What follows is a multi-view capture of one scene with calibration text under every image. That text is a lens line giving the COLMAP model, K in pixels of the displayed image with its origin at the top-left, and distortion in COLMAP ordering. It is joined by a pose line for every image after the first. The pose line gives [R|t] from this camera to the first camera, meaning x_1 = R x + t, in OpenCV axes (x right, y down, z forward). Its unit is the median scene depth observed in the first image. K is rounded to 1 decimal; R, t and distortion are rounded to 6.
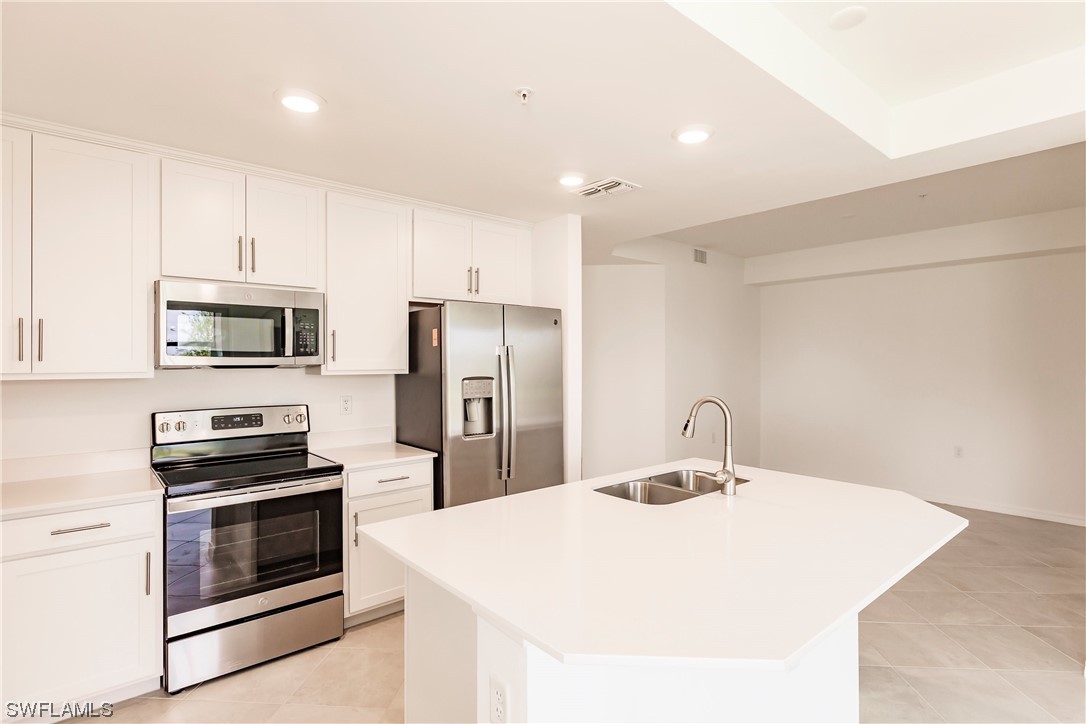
lens RADIAL K [[545.0, 0, 559.7], [0, 545.0, 361.6], [0, 0, 1]] dist [-0.000095, -0.000557]
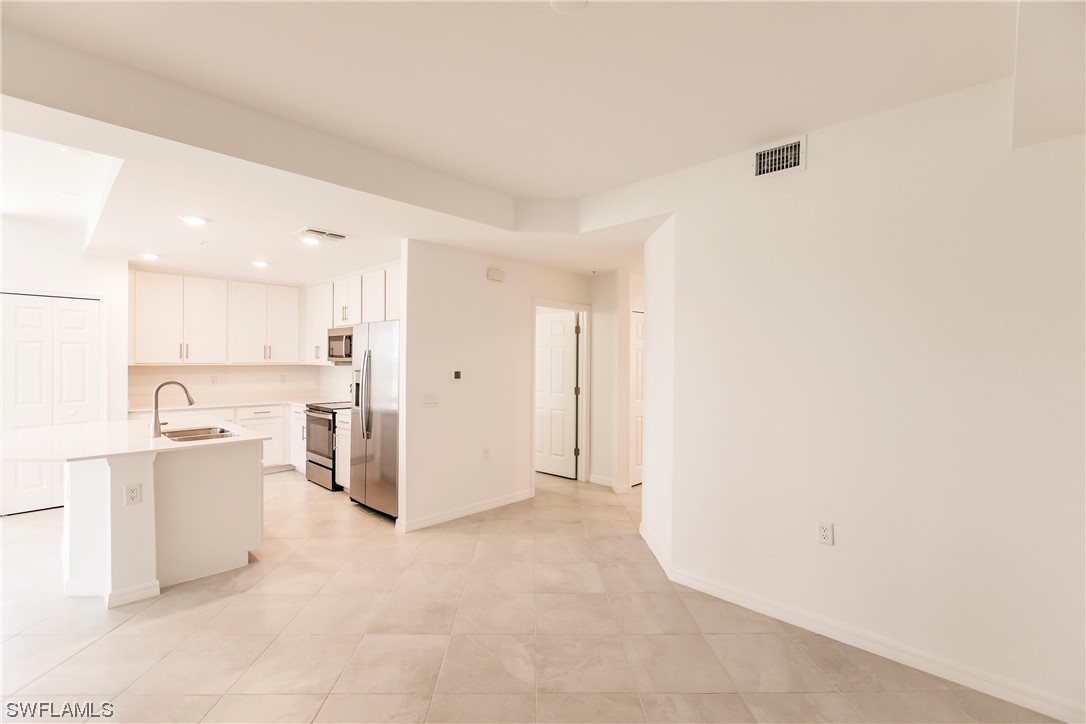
lens RADIAL K [[477.3, 0, 543.0], [0, 477.3, 362.0], [0, 0, 1]] dist [-0.001735, -0.000561]
pose [[0.077944, 0.008281, -0.996923, 1.423922], [-0.008116, 0.999938, 0.007671, -0.011805], [0.996925, 0.007493, 0.078007, 1.590530]]
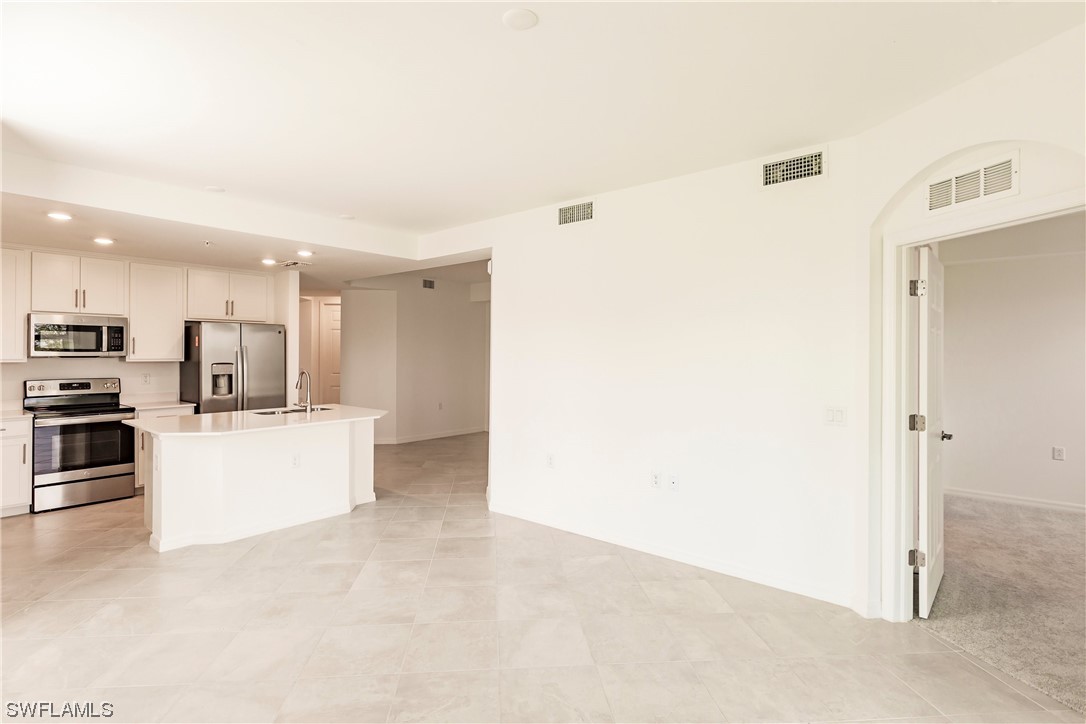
lens RADIAL K [[541.5, 0, 538.4], [0, 541.5, 351.3], [0, 0, 1]] dist [0.000512, -0.000211]
pose [[0.989072, 0.005544, 0.147327, 0.704141], [-0.005134, 0.999982, -0.003164, -0.011700], [-0.147342, 0.002373, 0.989083, -1.068634]]
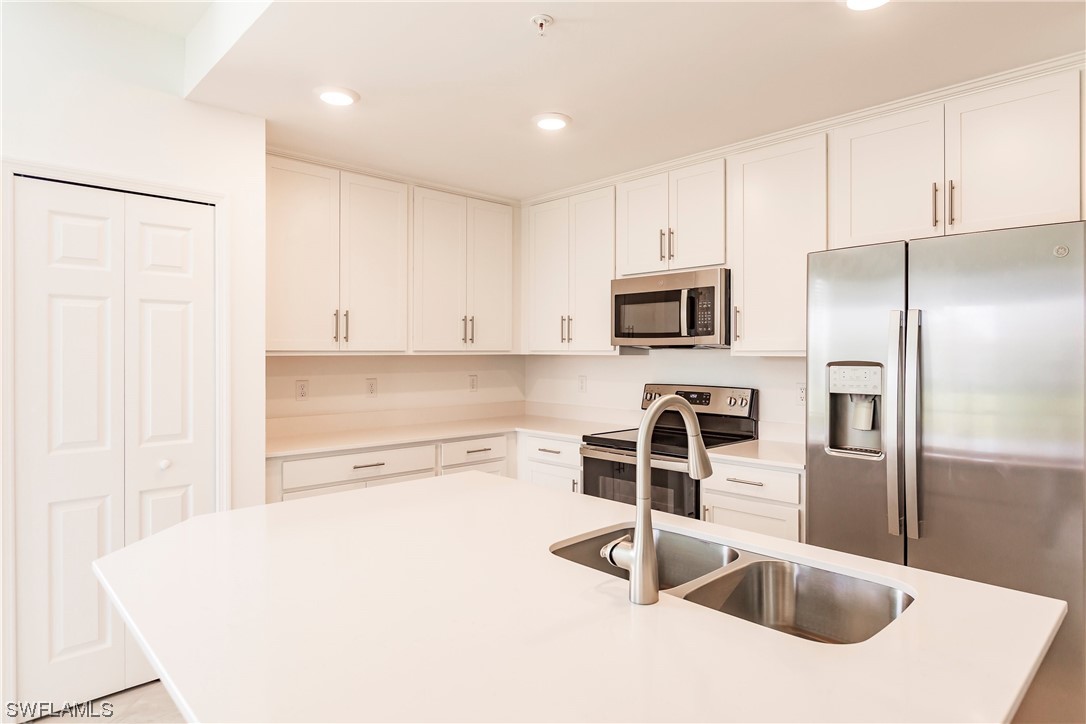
lens RADIAL K [[621.0, 0, 549.3], [0, 621.0, 350.2], [0, 0, 1]] dist [-0.001522, 0.000778]
pose [[0.037650, -0.001870, -0.999289, 0.635179], [-0.002166, 0.999996, -0.001953, 0.018687], [0.999289, 0.002238, 0.037646, 0.678090]]
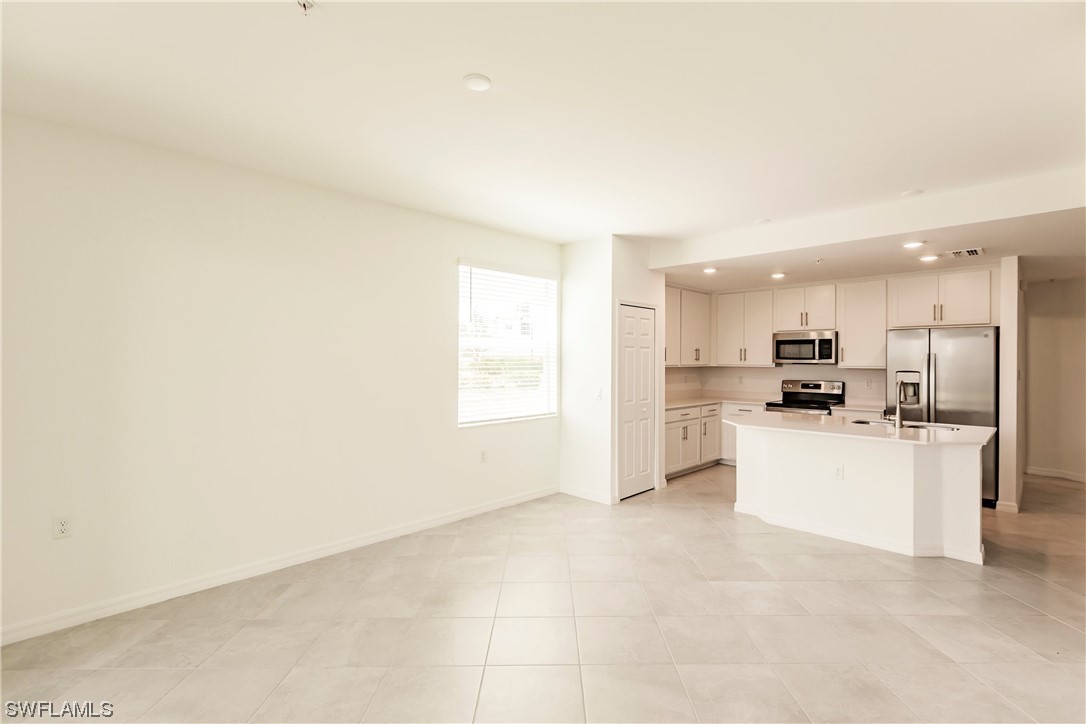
lens RADIAL K [[500.0, 0, 543.0], [0, 500.0, 362.0], [0, 0, 1]] dist [0.001249, 0.000093]
pose [[0.071635, 0.007299, -0.997404, 1.554735], [-0.004178, 0.999967, 0.007018, -0.008679], [0.997422, 0.003664, 0.071663, -0.346766]]
